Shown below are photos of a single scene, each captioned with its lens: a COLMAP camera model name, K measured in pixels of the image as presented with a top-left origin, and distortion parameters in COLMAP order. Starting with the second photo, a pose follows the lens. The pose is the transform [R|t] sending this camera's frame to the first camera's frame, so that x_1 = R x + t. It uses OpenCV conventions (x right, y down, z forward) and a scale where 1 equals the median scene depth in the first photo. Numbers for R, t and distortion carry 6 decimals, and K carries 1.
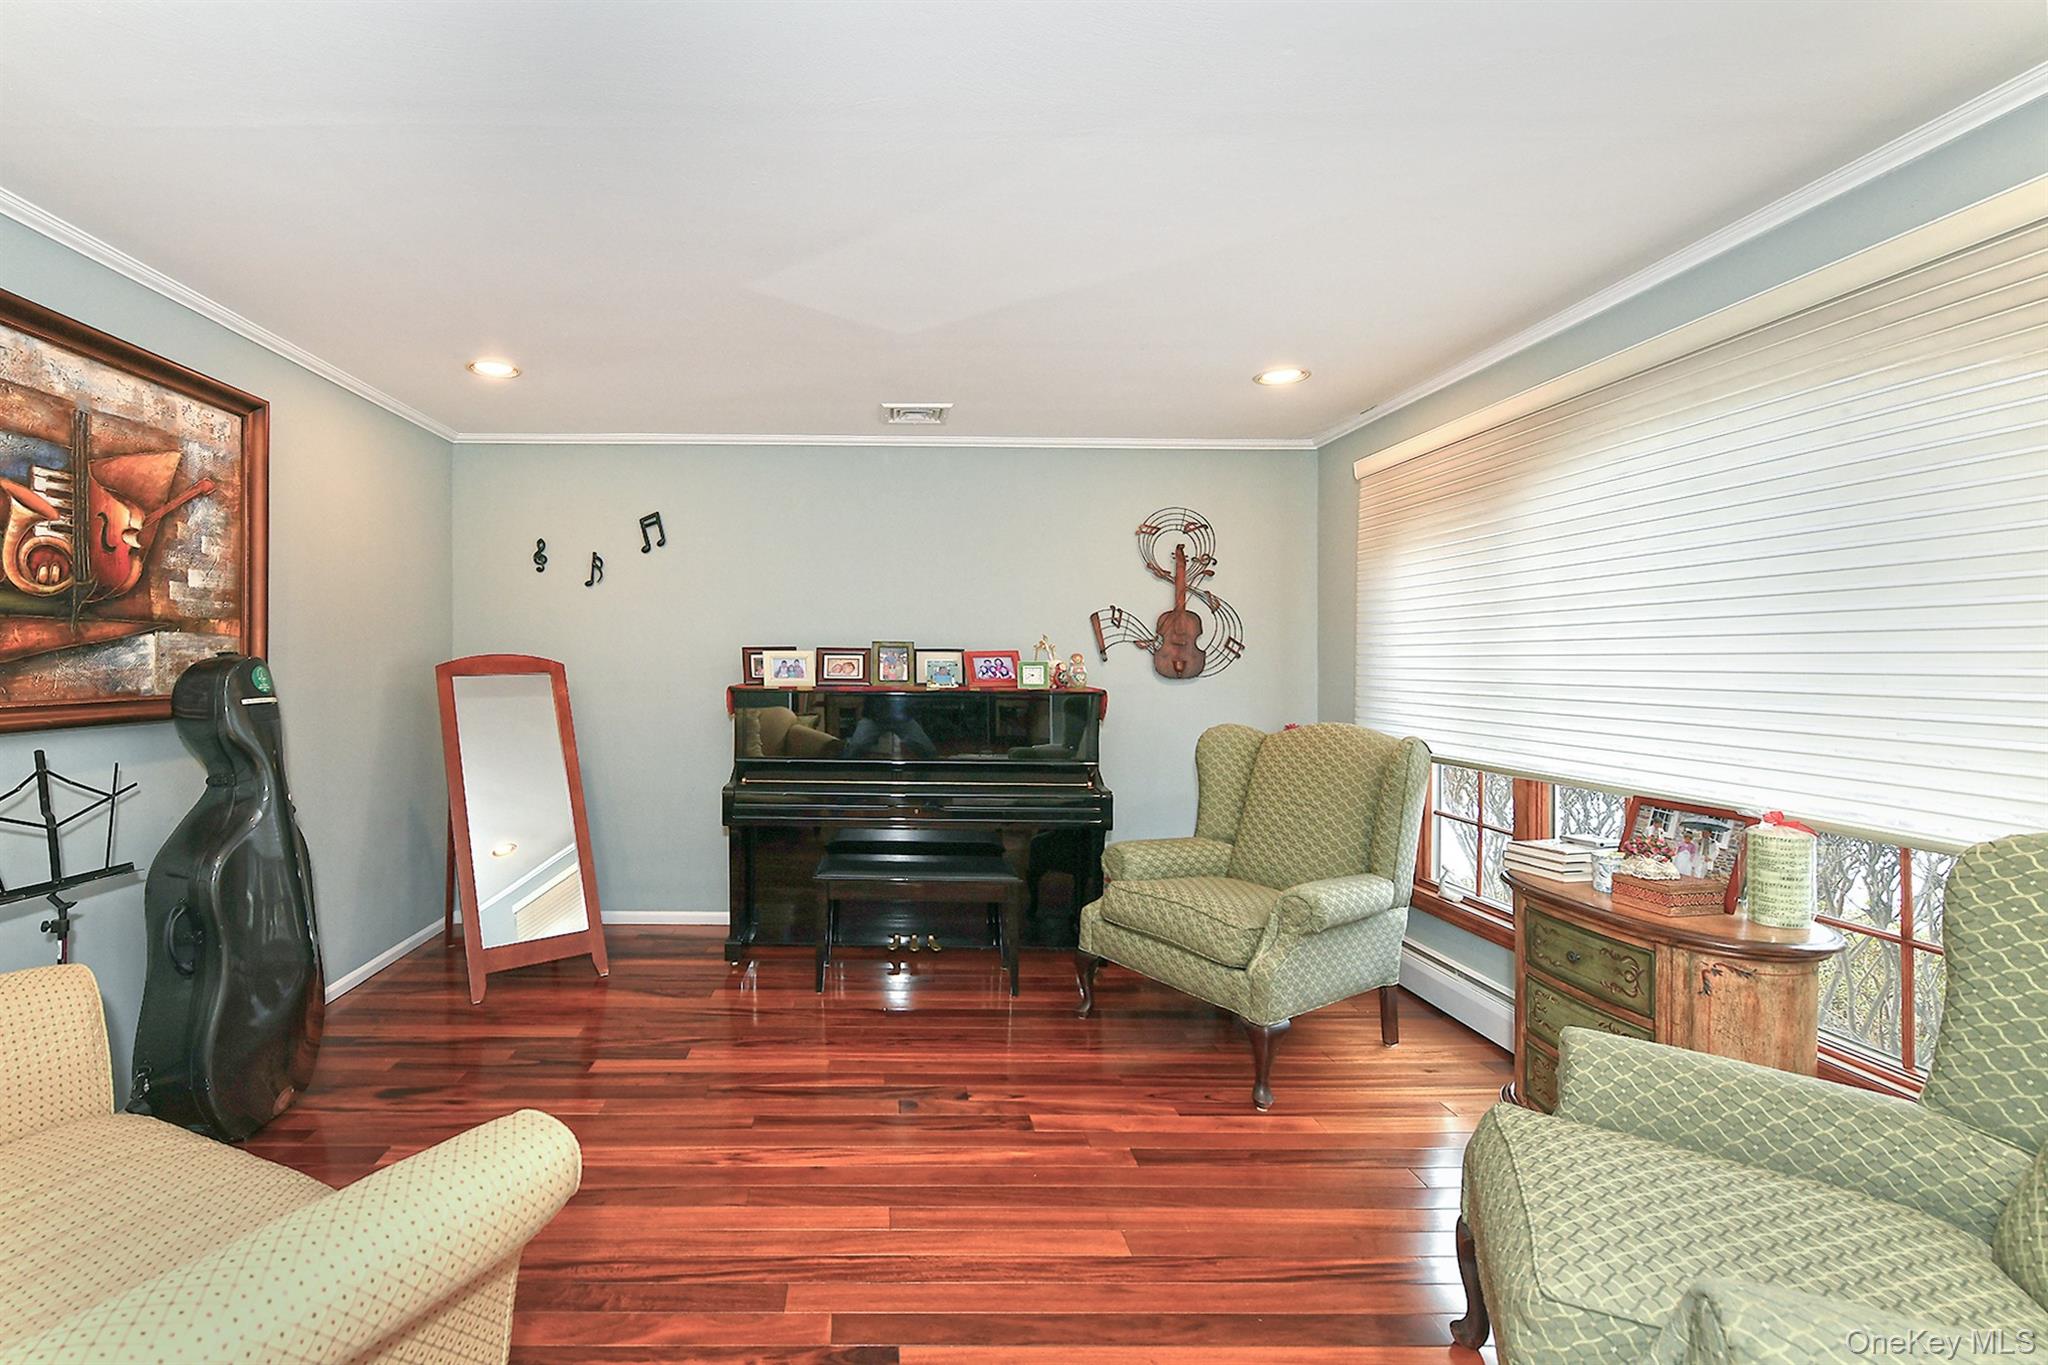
lens RADIAL K [[812.0, 0, 1012.3], [0, 812.0, 672.5], [0, 0, 1]] dist [-0.009034, -0.000607]
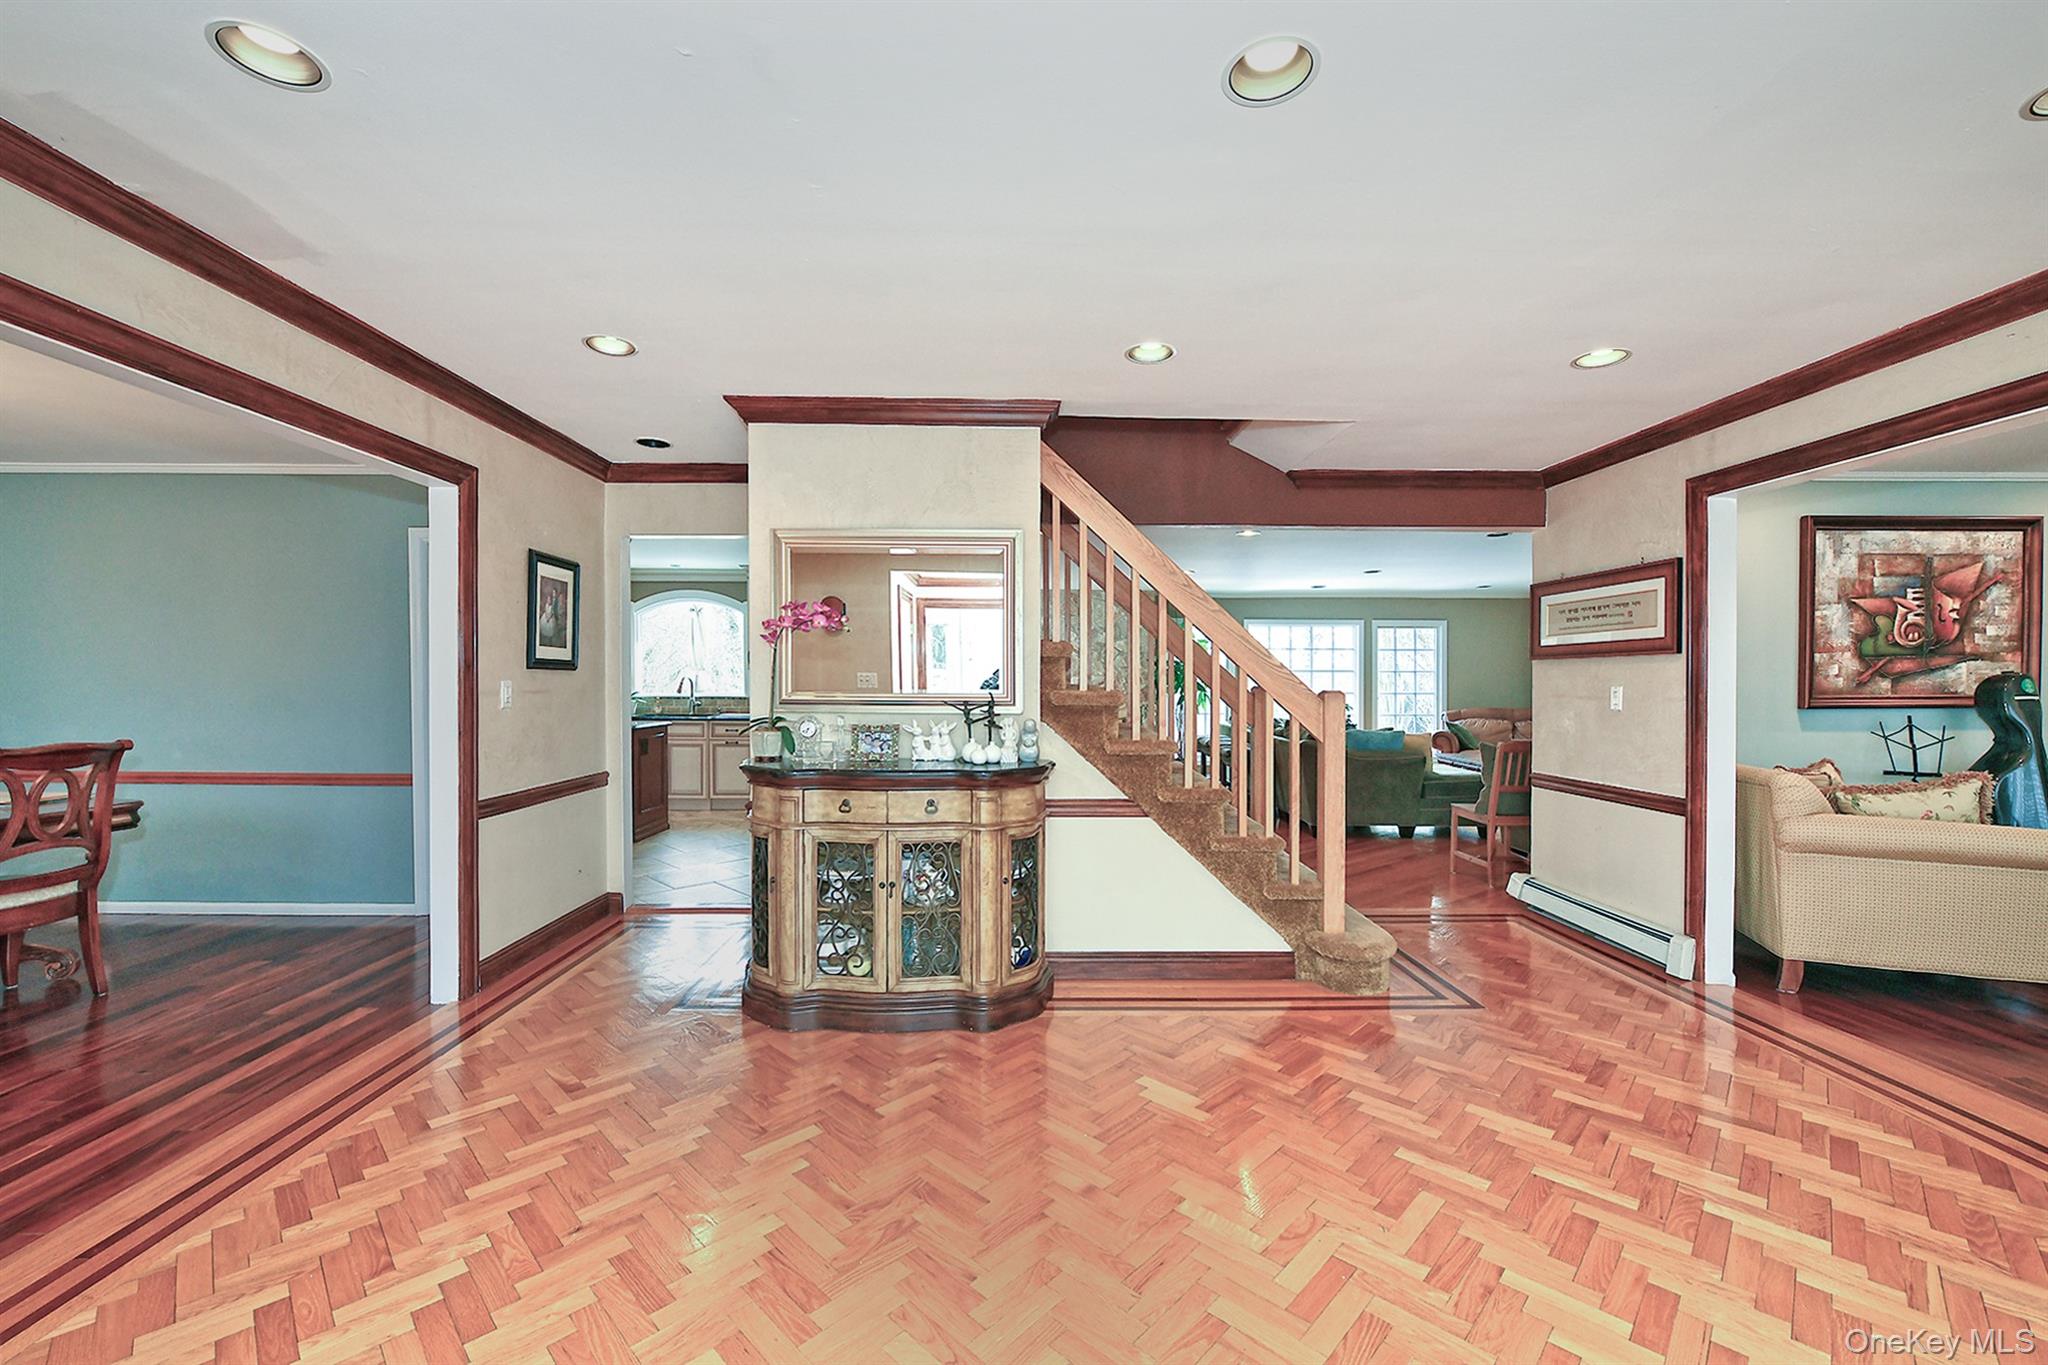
lens RADIAL K [[812.0, 0, 1013.1], [0, 812.0, 687.7], [0, 0, 1]] dist [-0.009034, -0.000607]
pose [[-0.139874, 0.002880, -0.990165, 1.133775], [-0.009804, 0.999943, 0.004294, 0.026285], [0.990121, 0.010308, -0.139838, -0.976406]]
